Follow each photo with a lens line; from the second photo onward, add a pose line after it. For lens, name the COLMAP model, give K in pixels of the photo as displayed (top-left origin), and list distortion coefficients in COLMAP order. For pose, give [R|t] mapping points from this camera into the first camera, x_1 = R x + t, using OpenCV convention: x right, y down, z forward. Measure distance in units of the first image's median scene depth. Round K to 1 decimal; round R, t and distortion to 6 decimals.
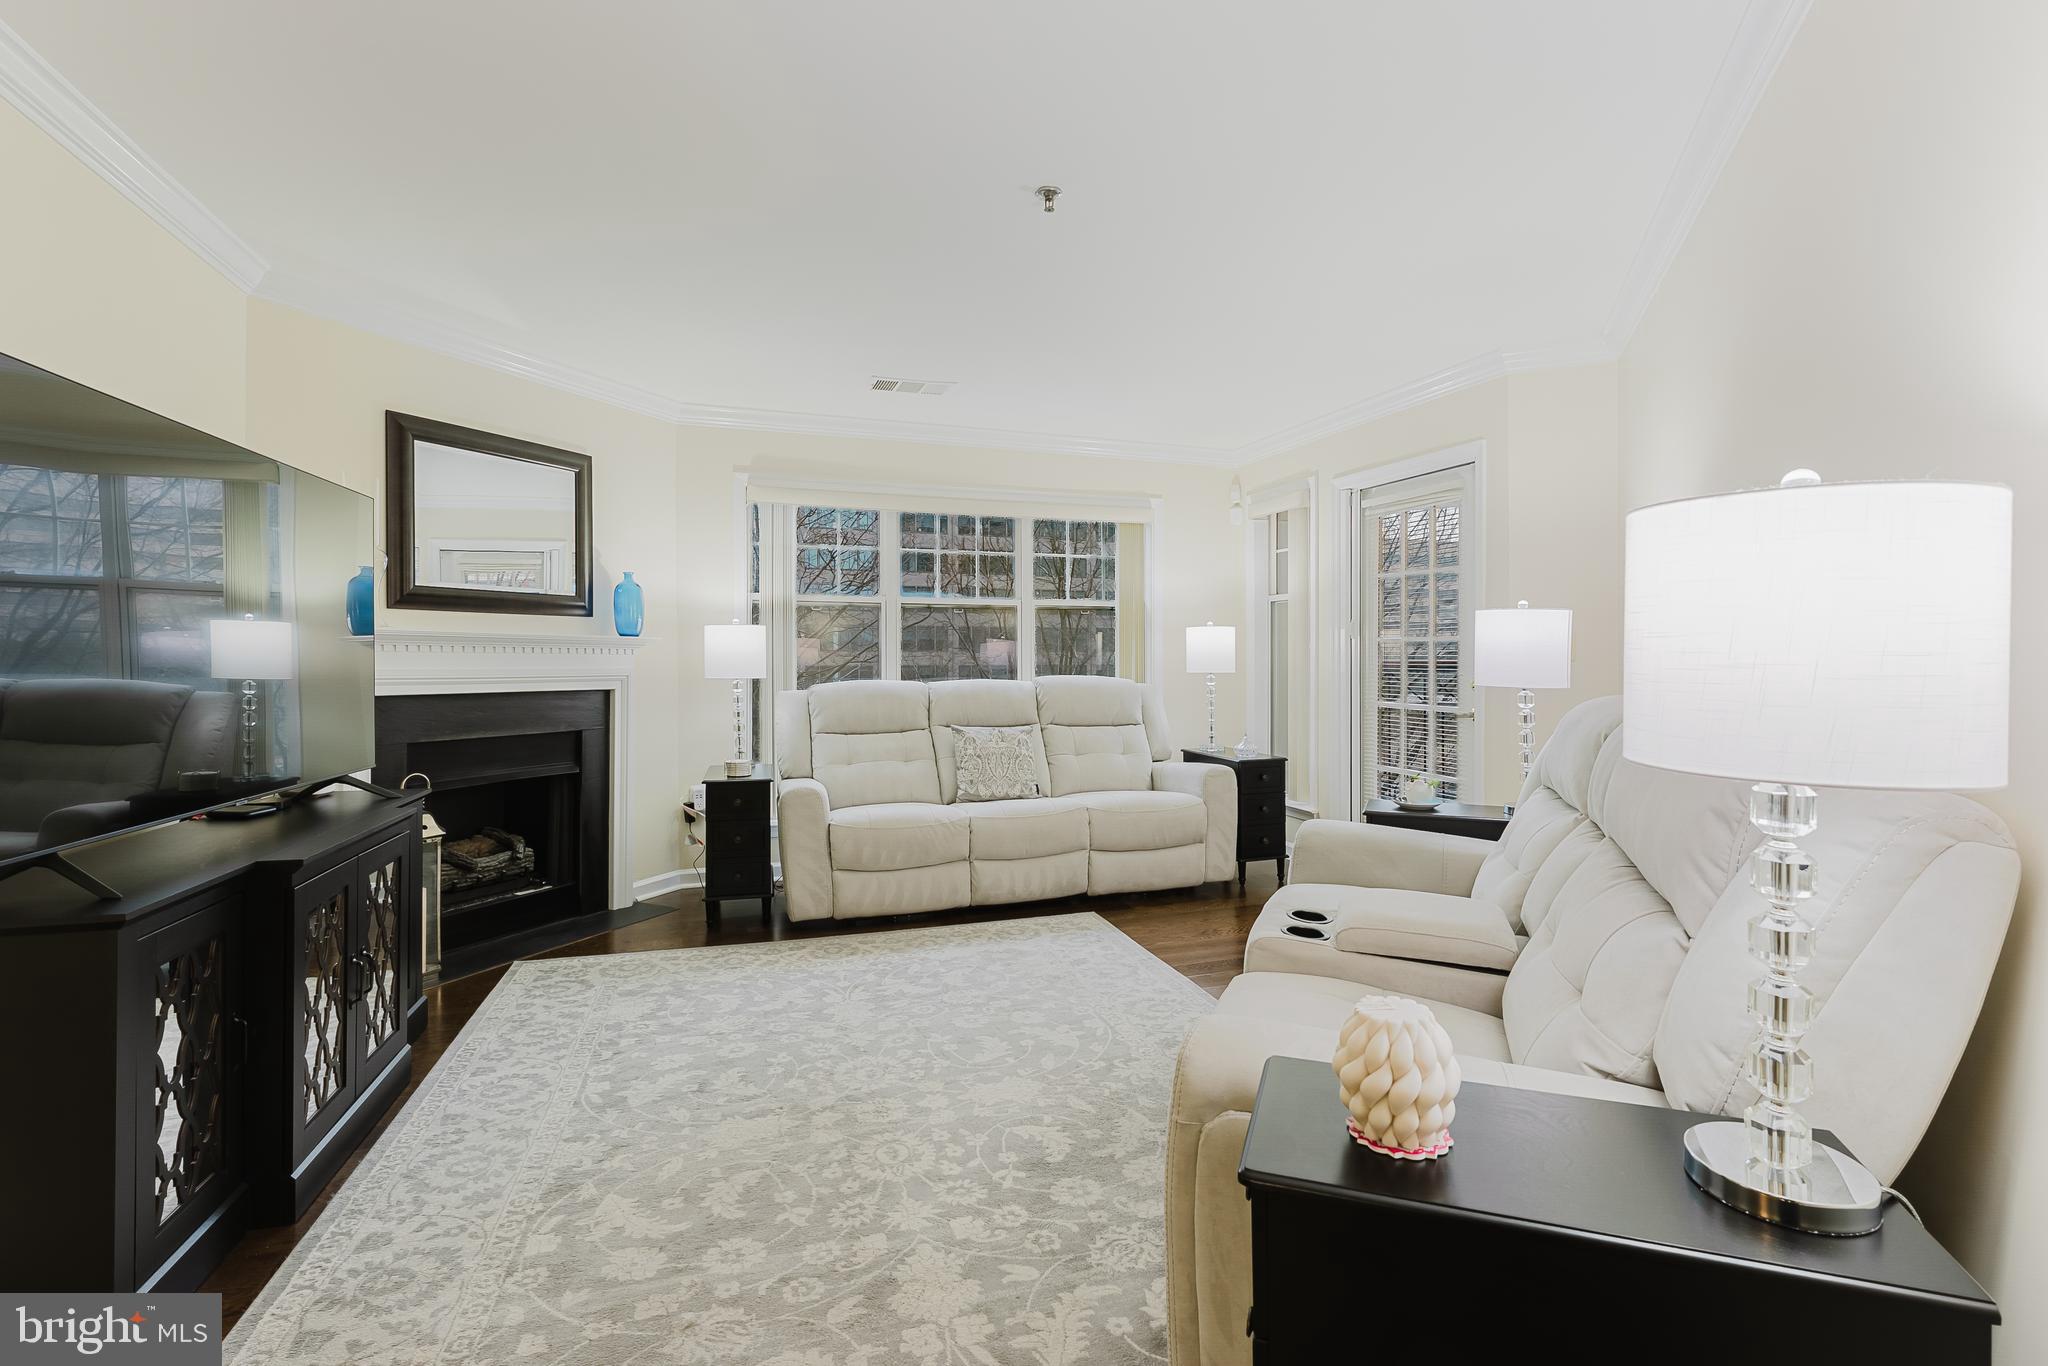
lens RADIAL K [[924.7, 0, 1036.4], [0, 924.7, 673.7], [0, 0, 1]] dist [-0.000830, 0.000034]
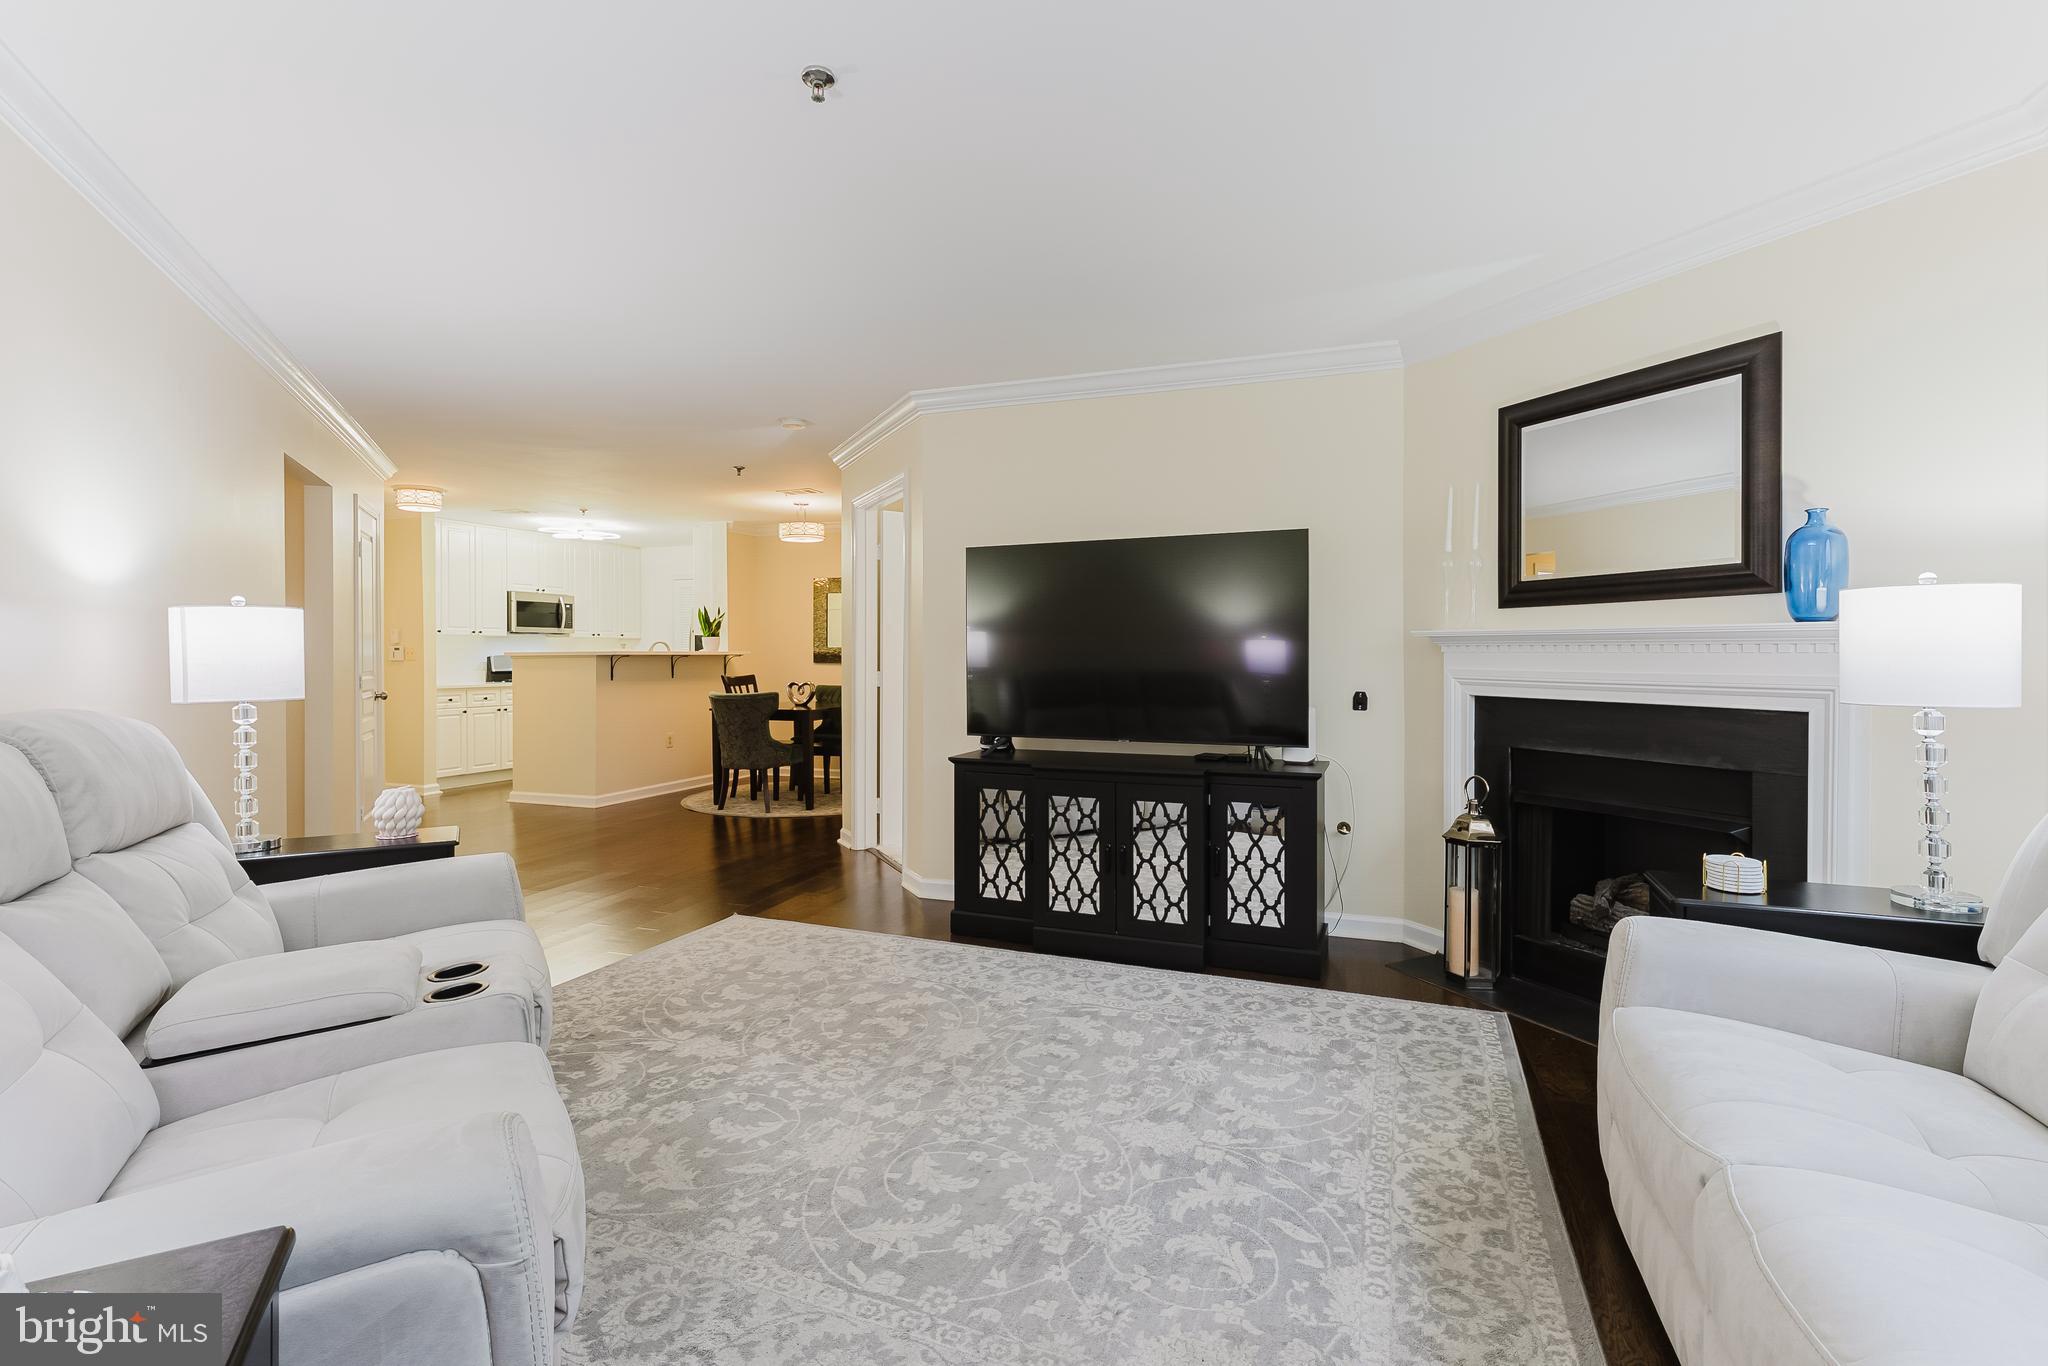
lens RADIAL K [[924.7, 0, 1020.6], [0, 924.7, 663.9], [0, 0, 1]] dist [-0.000830, 0.000034]
pose [[-0.638483, 0.008179, -0.769593, 0.458795], [-0.008976, 0.999796, 0.018073, -0.028093], [0.769584, 0.018447, -0.638279, 1.440399]]
